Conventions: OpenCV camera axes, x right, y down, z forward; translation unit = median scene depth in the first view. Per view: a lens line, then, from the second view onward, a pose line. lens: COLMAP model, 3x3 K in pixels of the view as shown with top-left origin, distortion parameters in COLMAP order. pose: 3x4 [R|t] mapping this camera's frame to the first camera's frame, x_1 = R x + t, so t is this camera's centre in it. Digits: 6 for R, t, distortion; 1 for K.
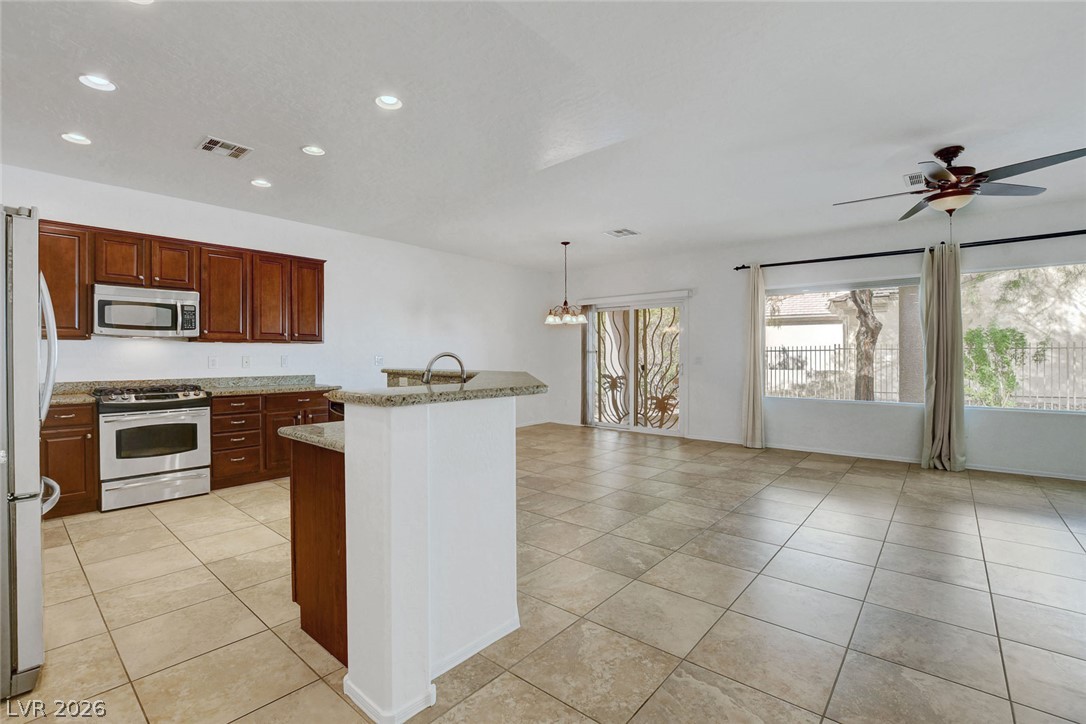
lens RADIAL K [[480.4, 0, 537.2], [0, 480.4, 360.0], [0, 0, 1]] dist [-0.035882, 0.005948]
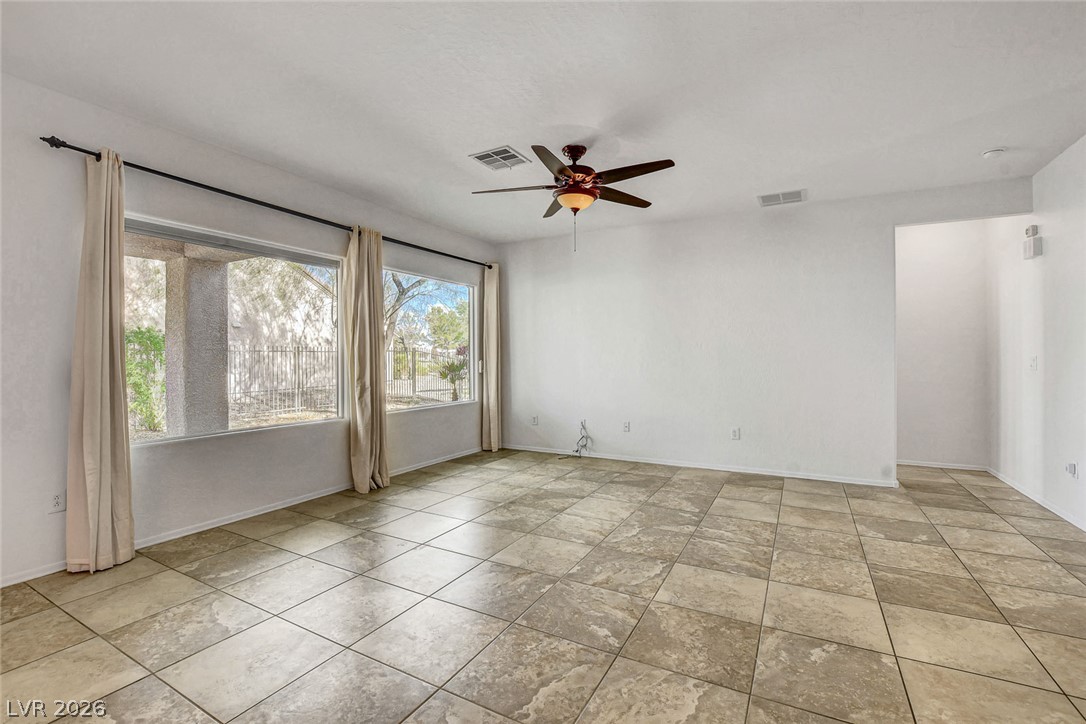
lens RADIAL K [[480.4, 0, 543.8], [0, 480.4, 354.1], [0, 0, 1]] dist [-0.035882, 0.005948]
pose [[-0.208615, 0.008319, 0.977962, -0.073090], [0.011340, 0.999917, -0.006087, -0.006354], [-0.977932, 0.009820, -0.208692, 1.020360]]
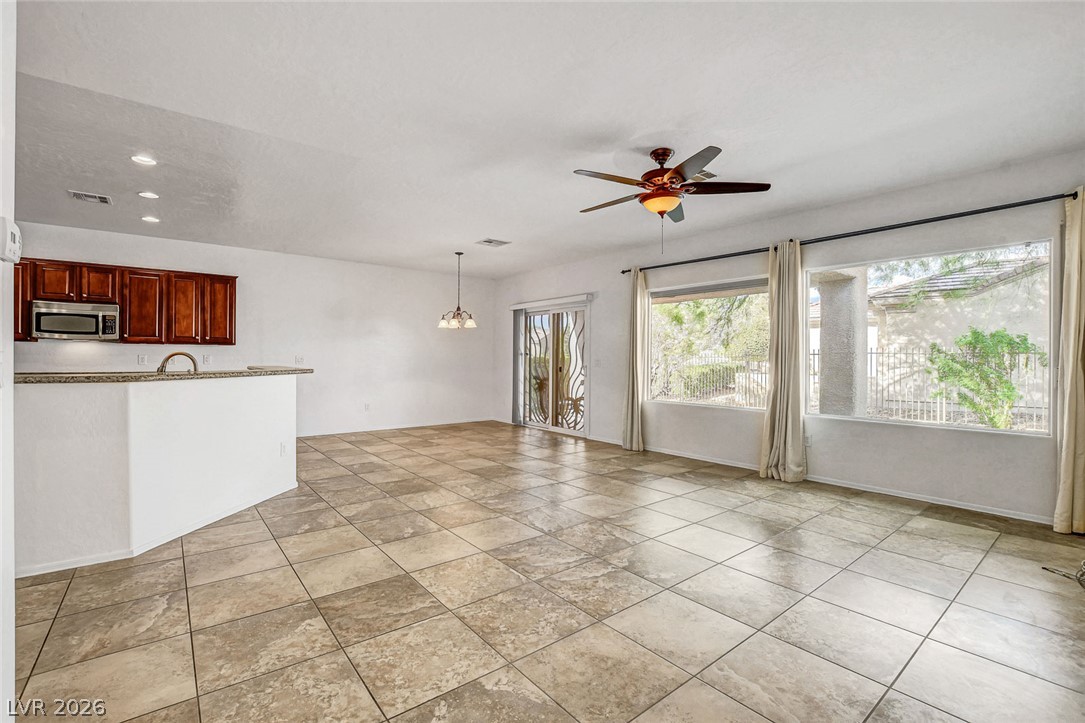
lens RADIAL K [[480.0, 0, 538.4], [0, 480.0, 356.0], [0, 0, 1]] dist [-0.035882, 0.005948]
pose [[0.982272, 0.006716, -0.187340, 0.653304], [-0.009290, 0.999874, -0.012864, 0.001763], [0.187230, 0.014377, 0.982211, -0.039810]]
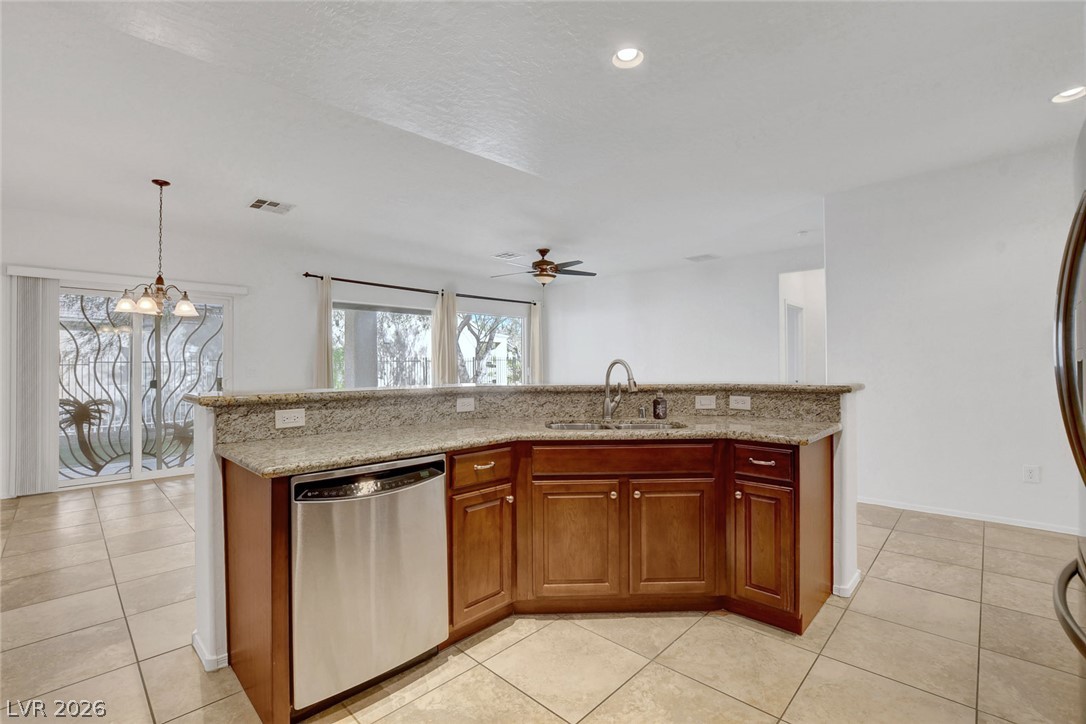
lens RADIAL K [[480.4, 0, 543.3], [0, 480.4, 357.8], [0, 0, 1]] dist [-0.035882, 0.005948]
pose [[0.057562, 0.017105, 0.998195, -0.748894], [0.014835, 0.999728, -0.017987, -0.003223], [-0.998232, 0.015843, 0.057292, 0.718865]]
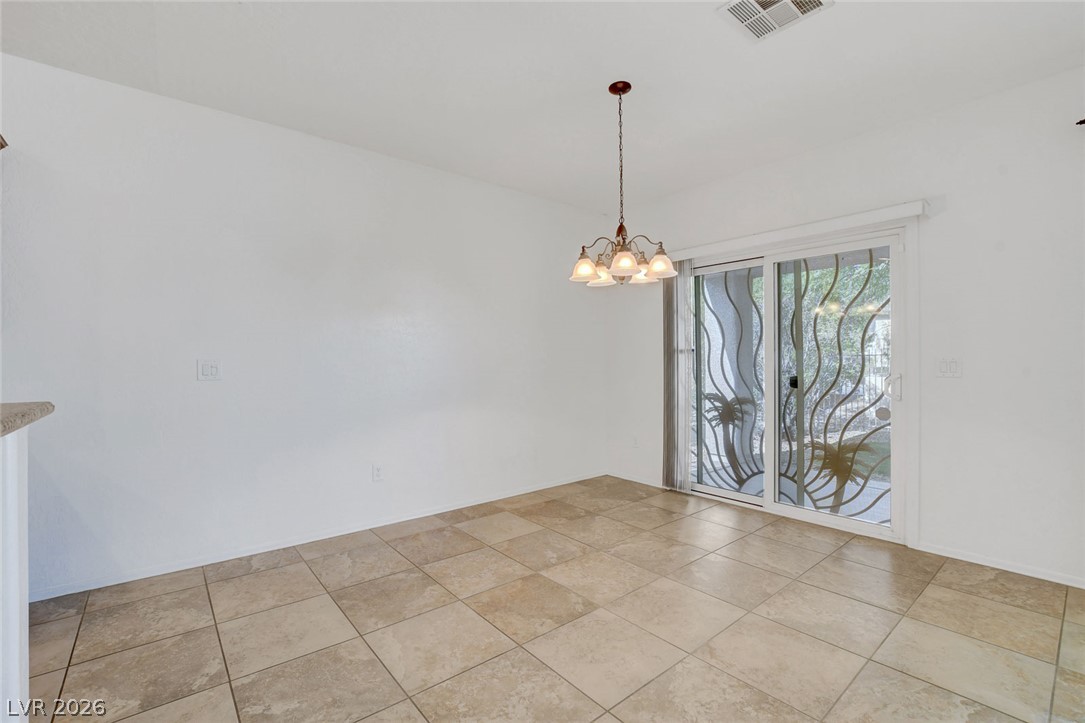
lens RADIAL K [[480.0, 0, 537.4], [0, 480.0, 358.7], [0, 0, 1]] dist [-0.035882, 0.005948]
pose [[0.985034, -0.002237, -0.172345, 0.087567], [0.000653, 0.999957, -0.009249, -0.005852], [0.172358, 0.008998, 0.984993, 0.866822]]
